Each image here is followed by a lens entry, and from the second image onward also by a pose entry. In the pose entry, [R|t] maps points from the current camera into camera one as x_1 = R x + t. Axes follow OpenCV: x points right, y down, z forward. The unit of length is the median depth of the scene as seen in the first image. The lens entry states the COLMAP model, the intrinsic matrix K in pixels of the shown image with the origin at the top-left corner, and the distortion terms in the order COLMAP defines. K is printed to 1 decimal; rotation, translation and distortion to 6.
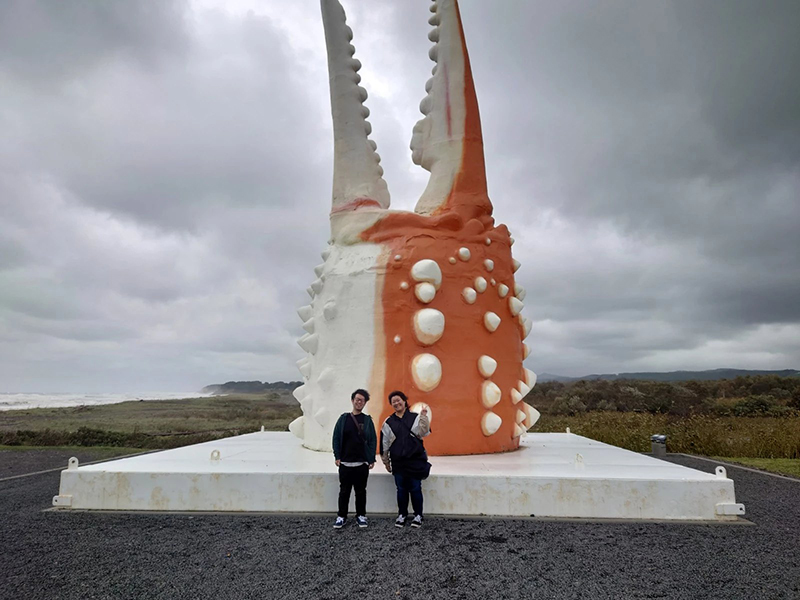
lens RADIAL K [[557.3, 0, 400.0], [0, 557.3, 300.0], [0, 0, 1]] dist [0.029151, -0.001234]
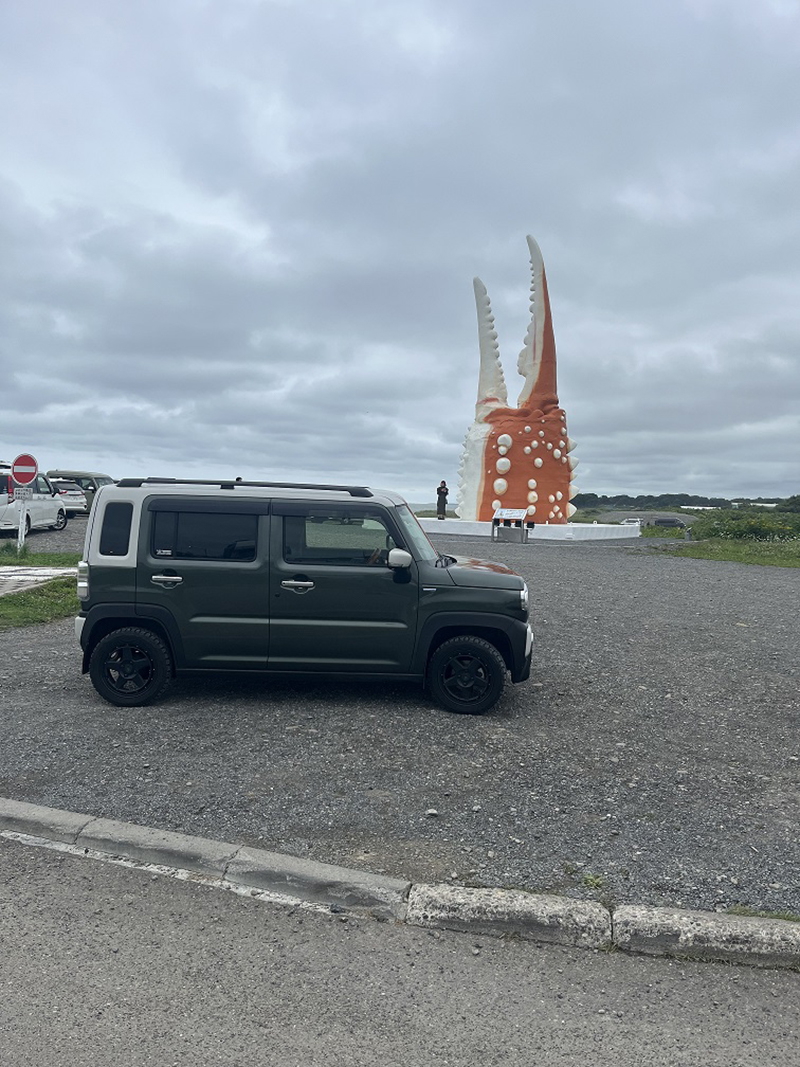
lens RADIAL K [[761.8, 0, 400.0], [0, 761.8, 533.5], [0, 0, 1]] dist [0.000988, 0.000599]
pose [[0.874116, 0.051115, -0.483020, 1.034577], [0.045438, 0.981481, 0.186092, -0.239122], [0.483587, -0.184613, 0.855606, -1.620851]]
